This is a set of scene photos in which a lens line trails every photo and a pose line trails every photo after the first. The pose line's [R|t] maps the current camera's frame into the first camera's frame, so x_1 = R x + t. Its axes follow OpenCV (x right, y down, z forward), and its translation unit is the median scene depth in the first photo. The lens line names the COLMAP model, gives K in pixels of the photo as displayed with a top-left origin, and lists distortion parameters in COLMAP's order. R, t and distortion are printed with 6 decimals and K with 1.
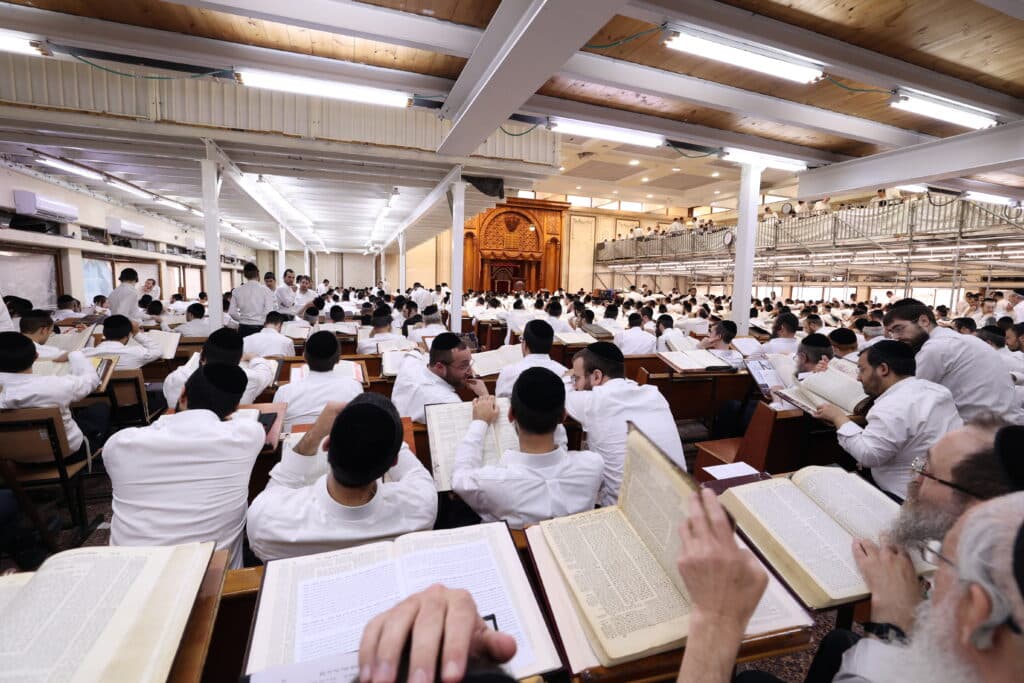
lens RADIAL K [[447.3, 0, 504.6], [0, 447.3, 340.3], [0, 0, 1]] dist [-0.021621, 0.009003]
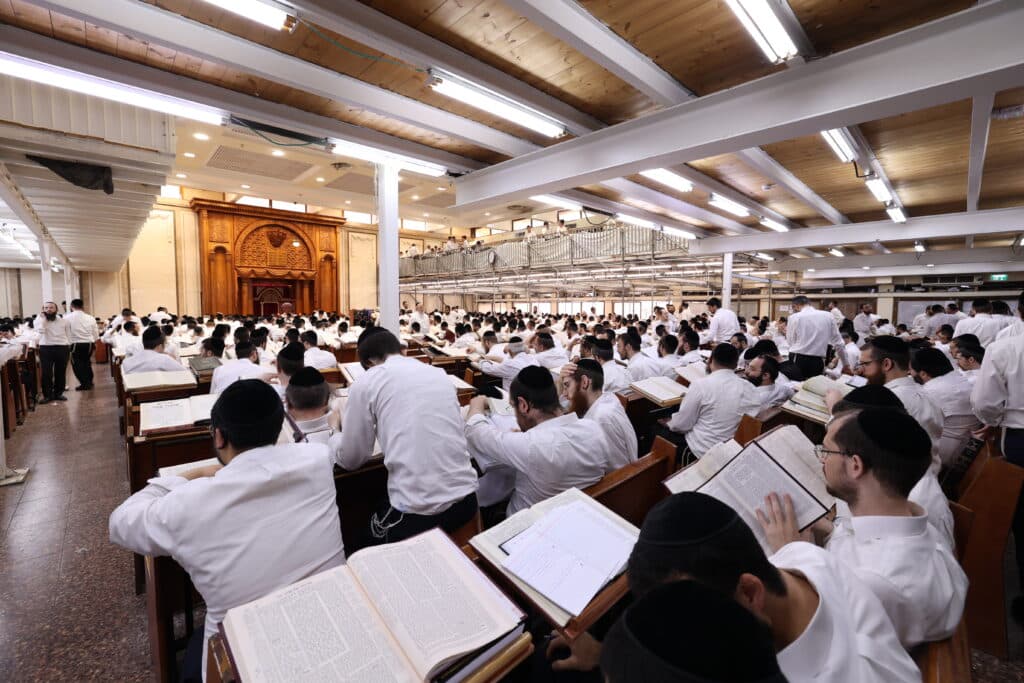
lens RADIAL K [[447.3, 0, 496.5], [0, 447.3, 347.8], [0, 0, 1]] dist [-0.021621, 0.009003]
pose [[0.927223, -0.056214, 0.370267, 0.100646], [0.066173, 0.997707, -0.014237, -0.001806], [-0.368617, 0.037702, 0.928816, 0.027273]]
